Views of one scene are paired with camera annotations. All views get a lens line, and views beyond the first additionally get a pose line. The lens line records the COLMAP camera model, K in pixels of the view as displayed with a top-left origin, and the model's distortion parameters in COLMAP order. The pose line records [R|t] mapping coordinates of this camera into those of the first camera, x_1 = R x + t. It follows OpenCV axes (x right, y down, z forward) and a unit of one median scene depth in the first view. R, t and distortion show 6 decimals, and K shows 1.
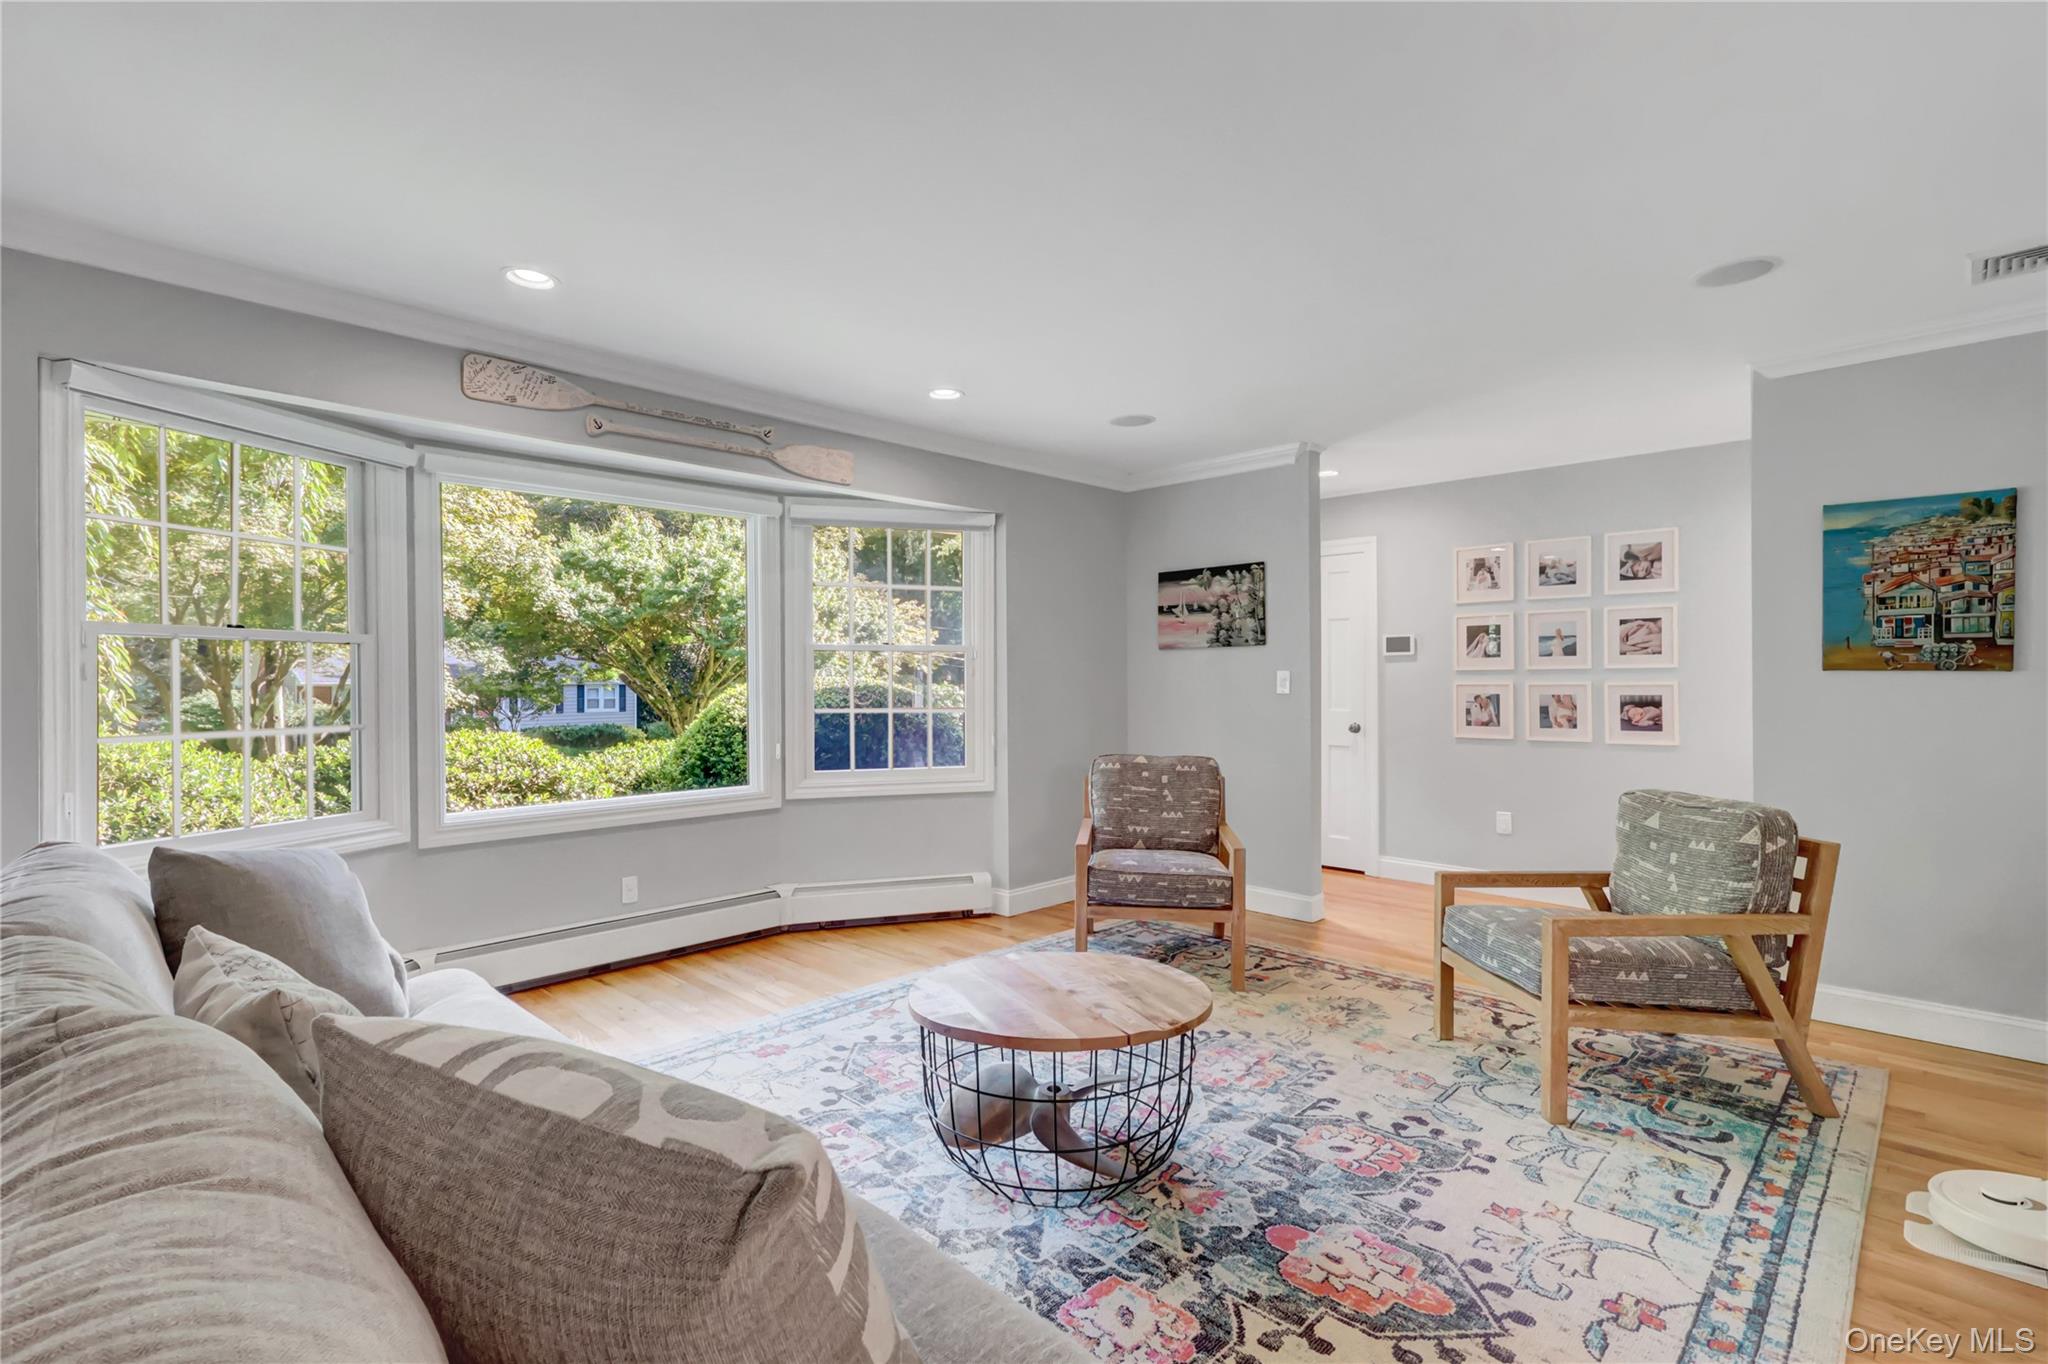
lens RADIAL K [[950.9, 0, 1029.3], [0, 950.9, 671.6], [0, 0, 1]] dist [0.001587, 0.000374]
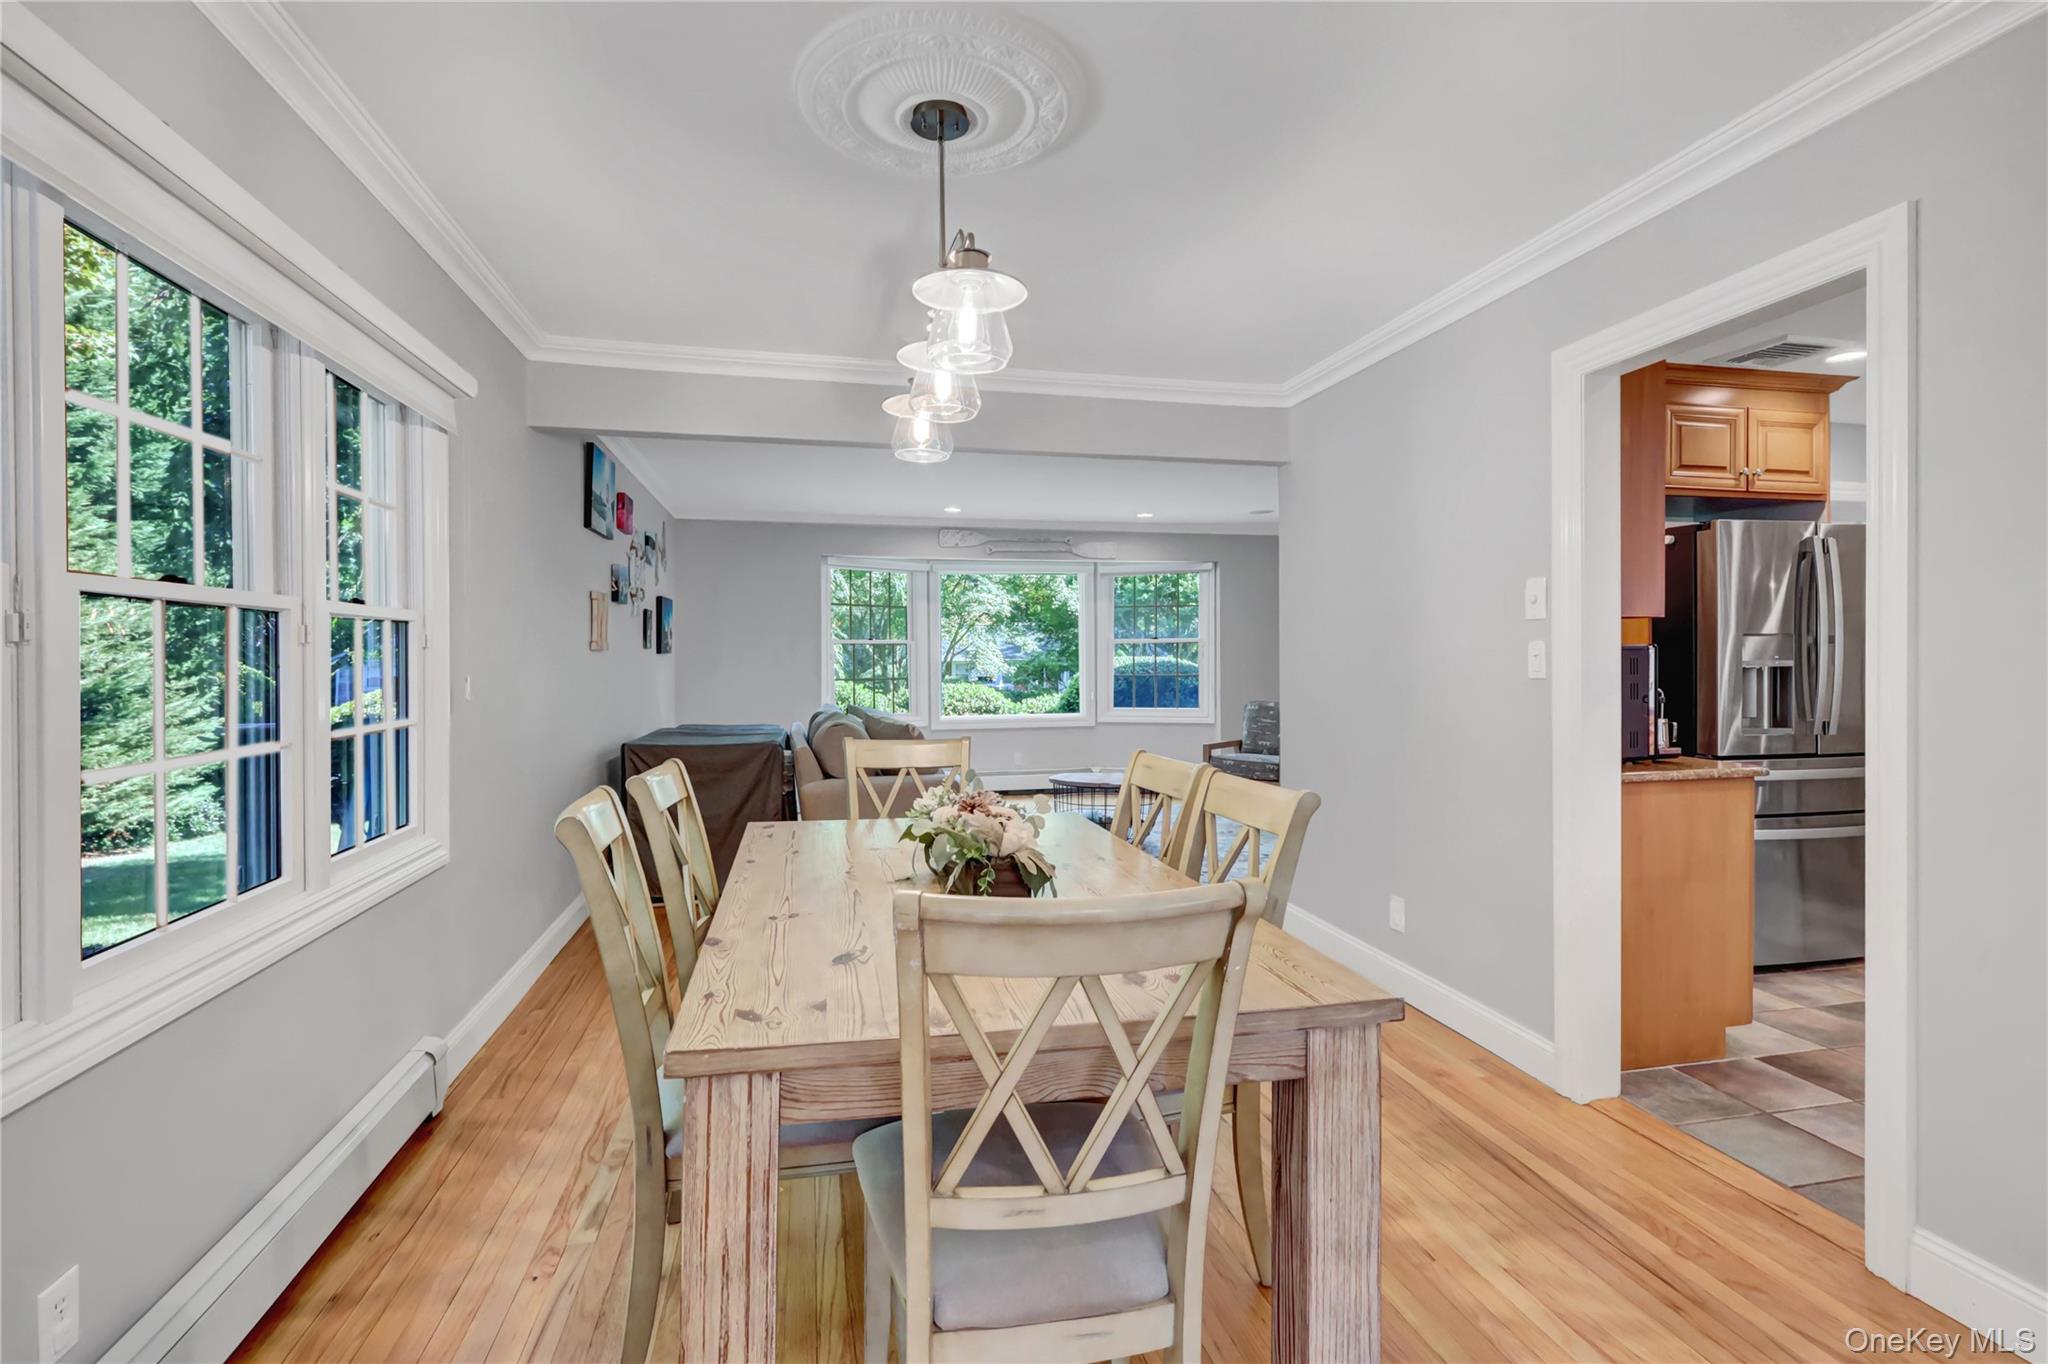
lens RADIAL K [[959.8, 0, 1022.1], [0, 959.8, 668.8], [0, 0, 1]] dist [0.001656, -0.000034]
pose [[0.841811, 0.004576, -0.539753, 0.736562], [0.007731, 0.999759, 0.020534, -0.014470], [0.539717, -0.021459, 0.841573, -0.785887]]
